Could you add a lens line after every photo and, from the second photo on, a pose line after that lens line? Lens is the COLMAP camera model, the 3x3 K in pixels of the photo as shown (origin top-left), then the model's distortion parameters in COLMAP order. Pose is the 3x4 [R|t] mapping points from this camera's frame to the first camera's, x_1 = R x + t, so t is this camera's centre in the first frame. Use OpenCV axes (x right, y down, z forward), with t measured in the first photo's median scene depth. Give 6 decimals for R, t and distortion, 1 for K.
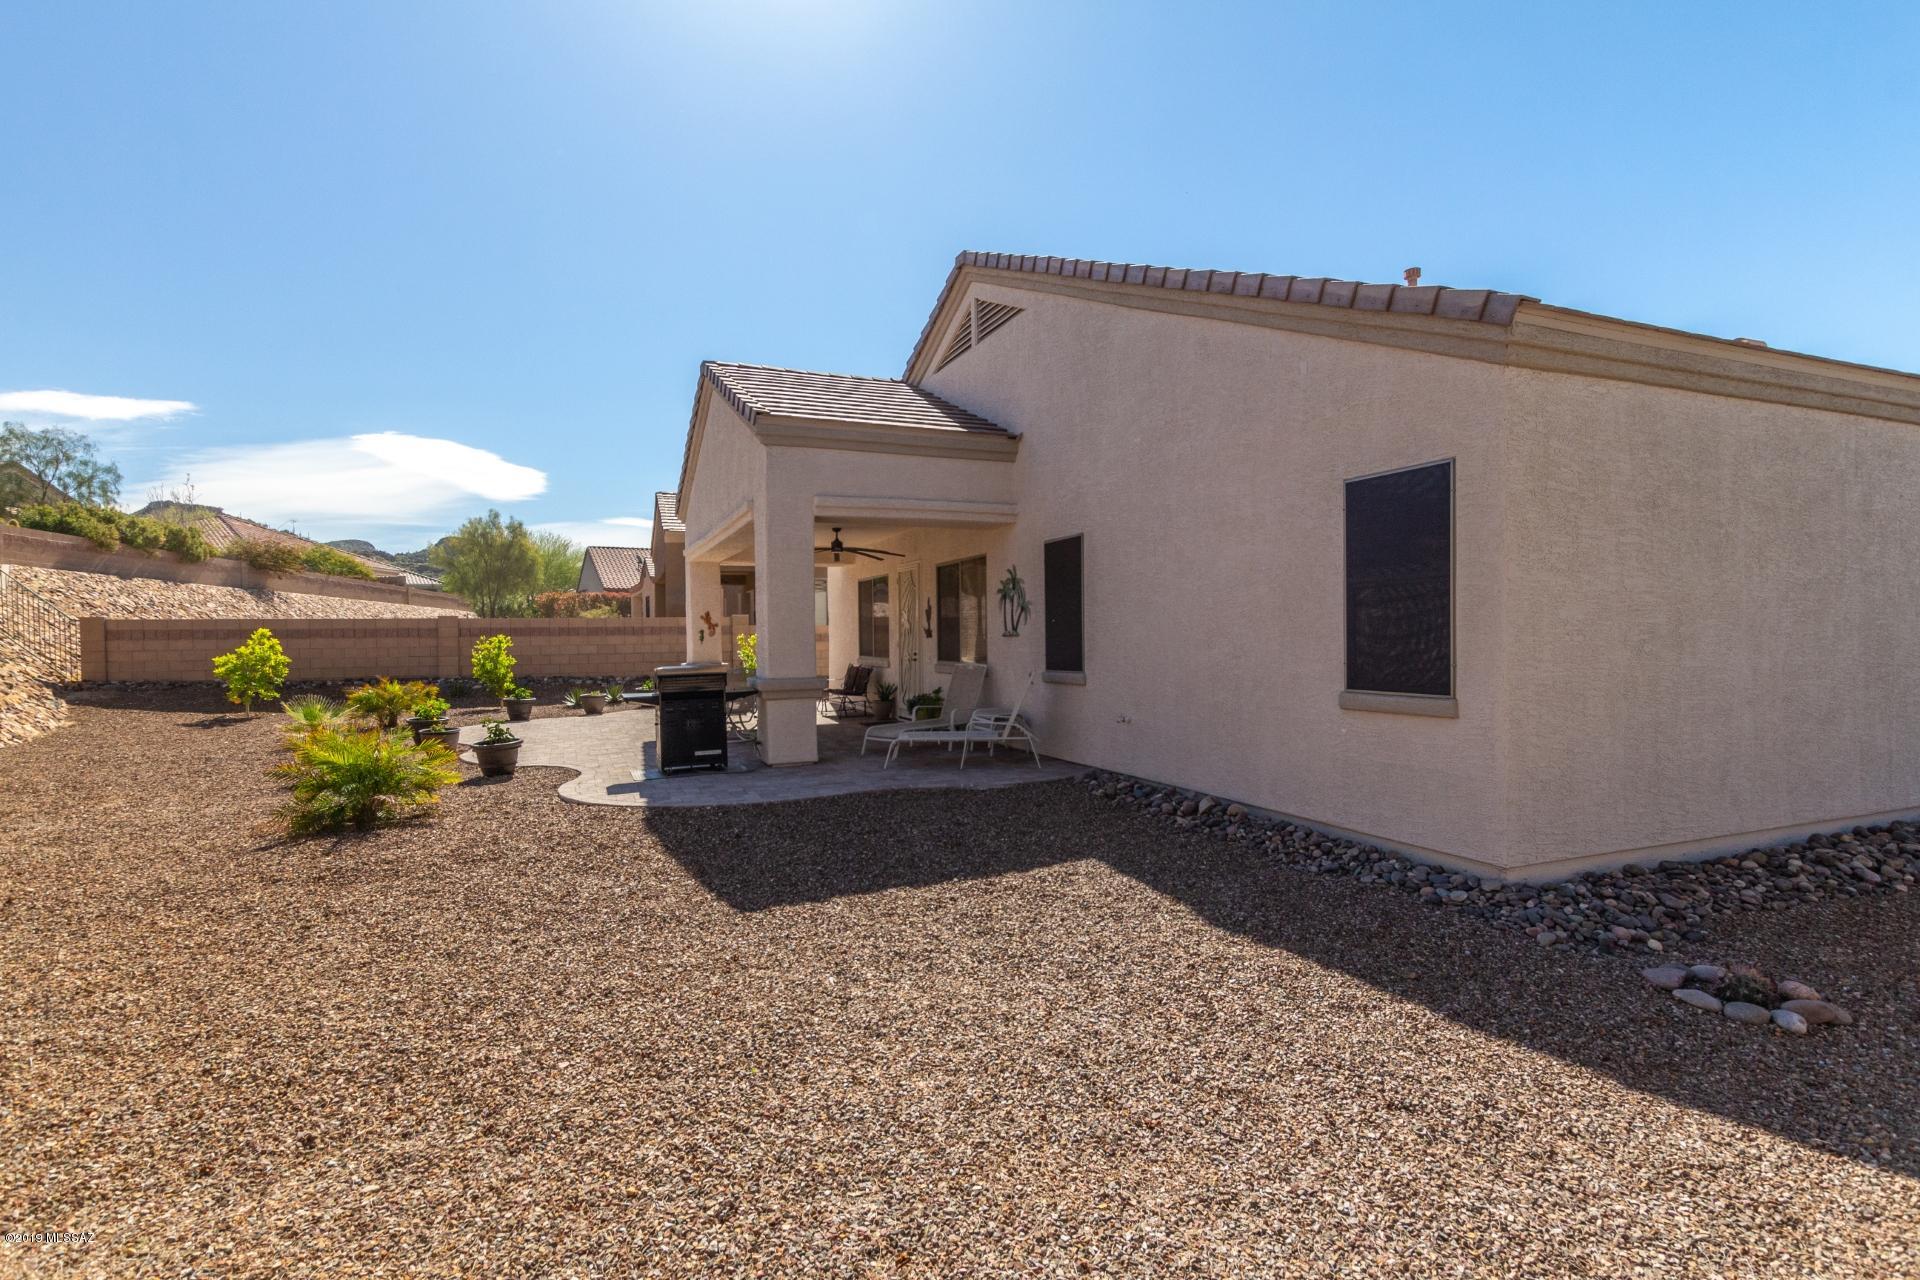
lens RADIAL K [[946.2, 0, 960.0], [0, 946.2, 640.0], [0, 0, 1]] dist [0.002060, 0.000274]
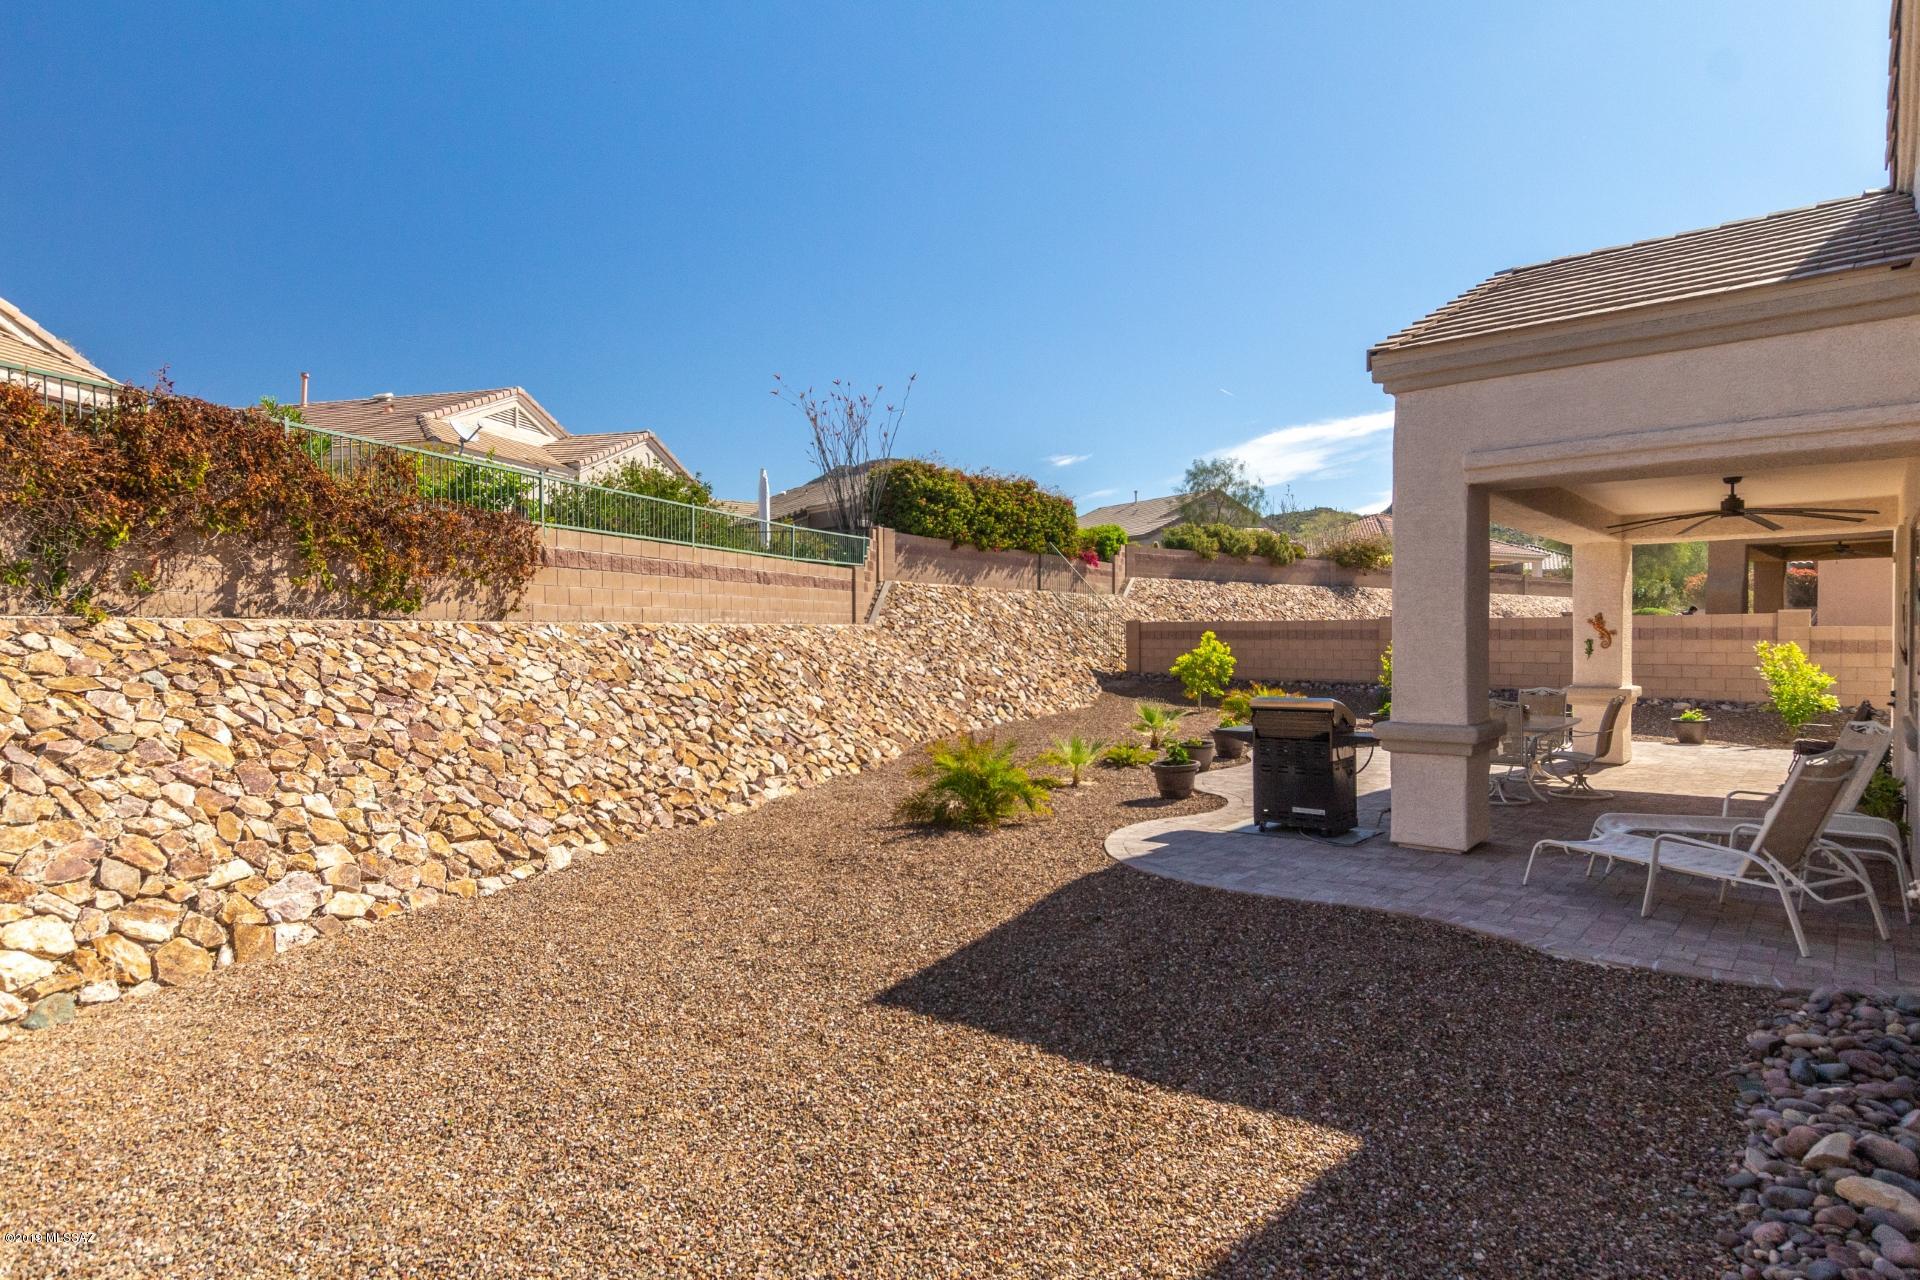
lens RADIAL K [[1048.0, 0, 961.4], [0, 1048.0, 622.5], [0, 0, 1]] dist [0.006030, -0.000790]
pose [[0.420851, 0.000866, -0.907129, 0.234468], [-0.004054, 0.999991, -0.000926, -0.019570], [0.907121, 0.004067, 0.420851, 0.230787]]
